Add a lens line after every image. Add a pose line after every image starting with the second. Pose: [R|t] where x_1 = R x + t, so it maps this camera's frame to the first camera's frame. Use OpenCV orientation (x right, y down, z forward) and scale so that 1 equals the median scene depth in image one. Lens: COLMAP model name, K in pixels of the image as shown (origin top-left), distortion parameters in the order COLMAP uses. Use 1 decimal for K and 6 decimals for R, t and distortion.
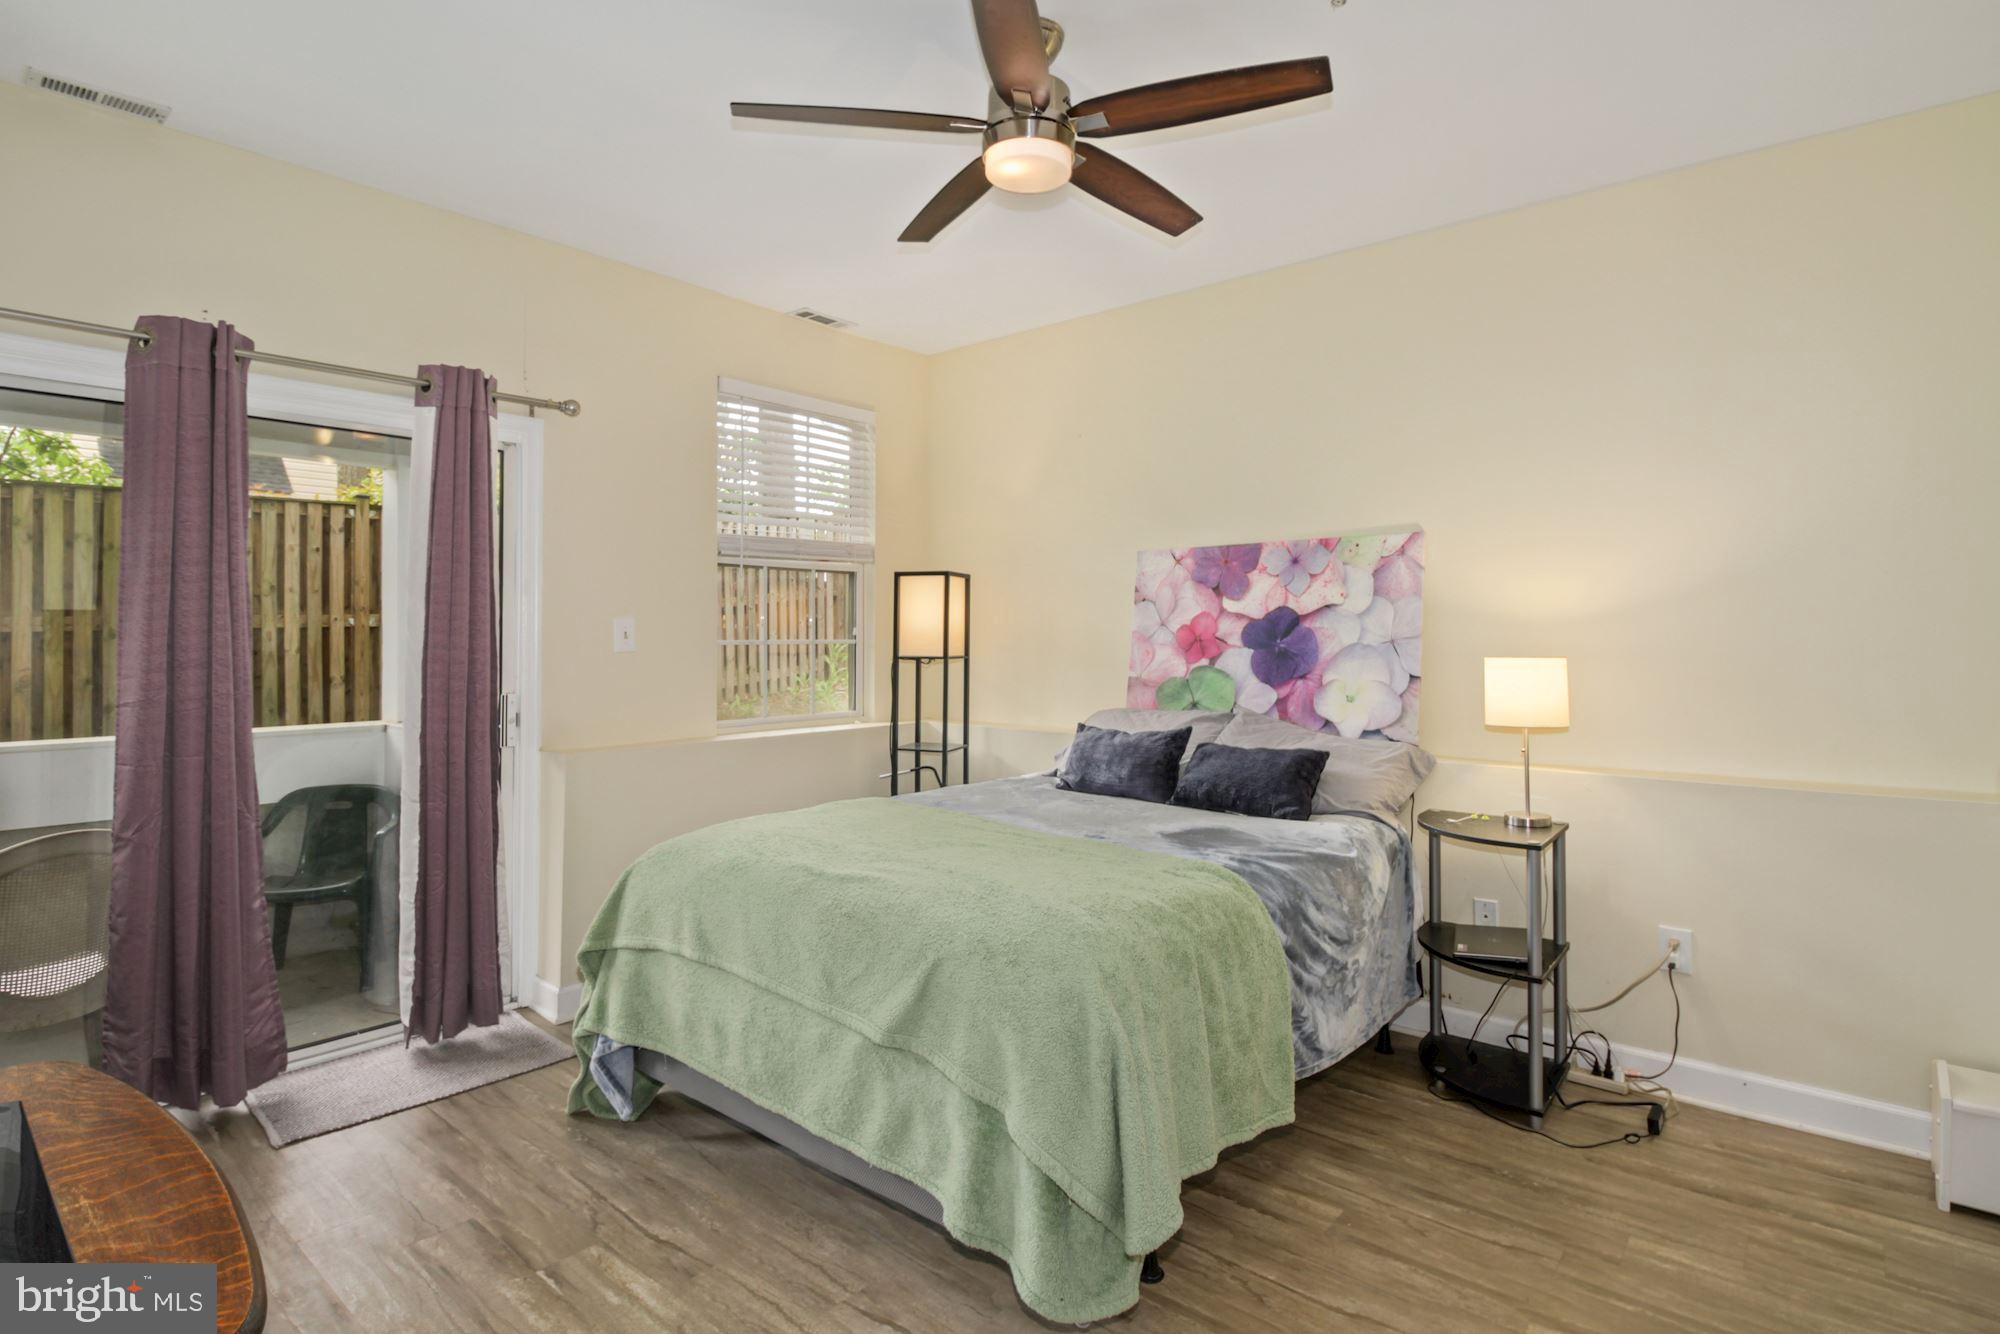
lens RADIAL K [[1008.2, 0, 996.5], [0, 1008.2, 642.2], [0, 0, 1]] dist [-0.001378, -0.000649]
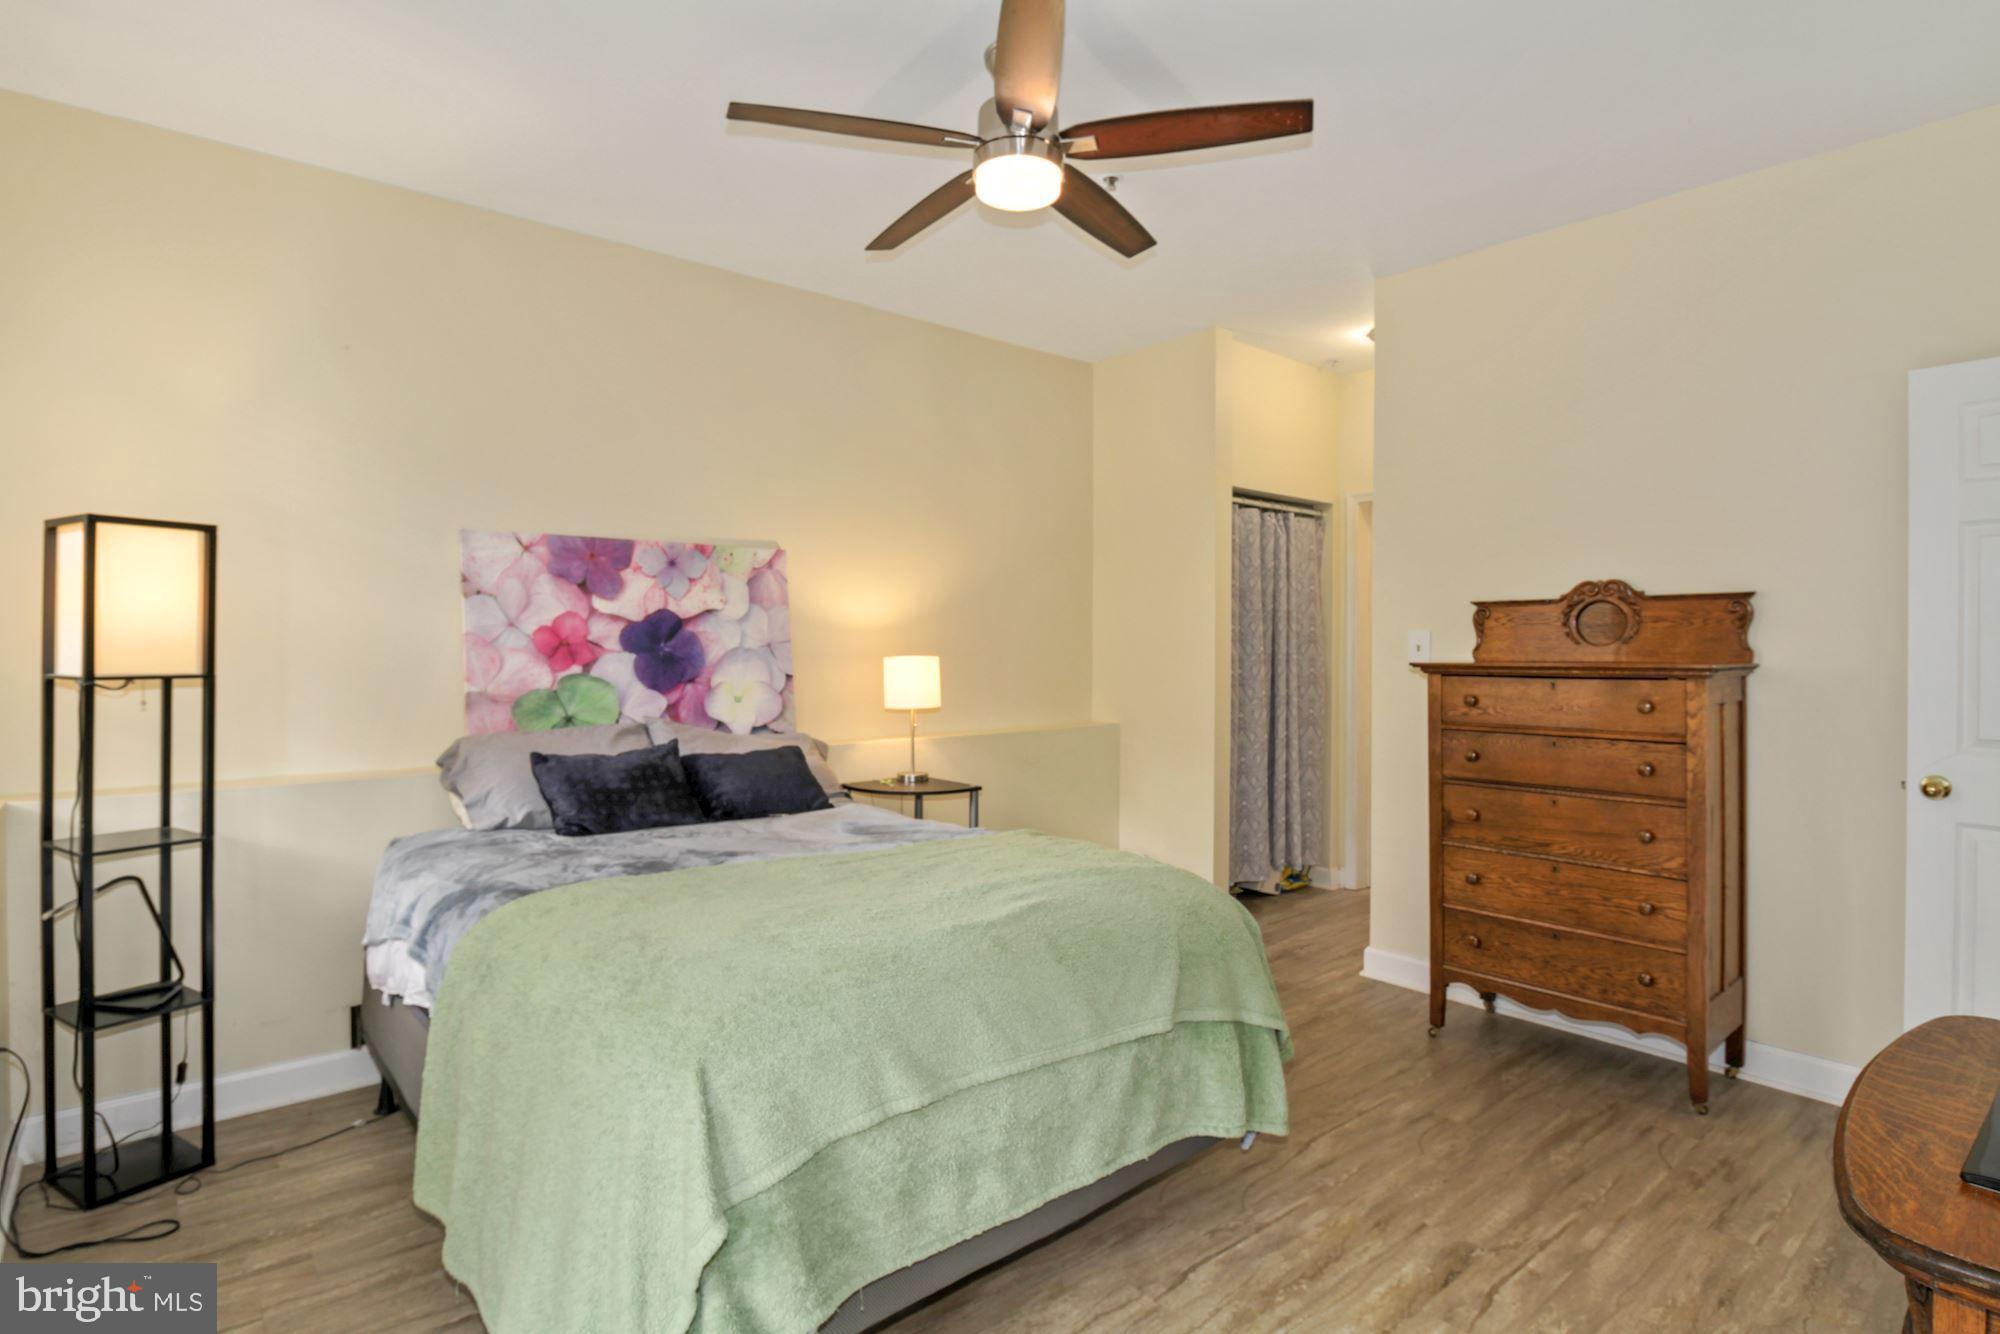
lens RADIAL K [[1008.2, 0, 996.5], [0, 1008.2, 642.2], [0, 0, 1]] dist [-0.001378, -0.000649]
pose [[0.152661, 0.004816, 0.988267, -0.614559], [0.006437, 0.999962, -0.005867, 0.003876], [-0.988258, 0.007257, 0.152624, 0.530662]]
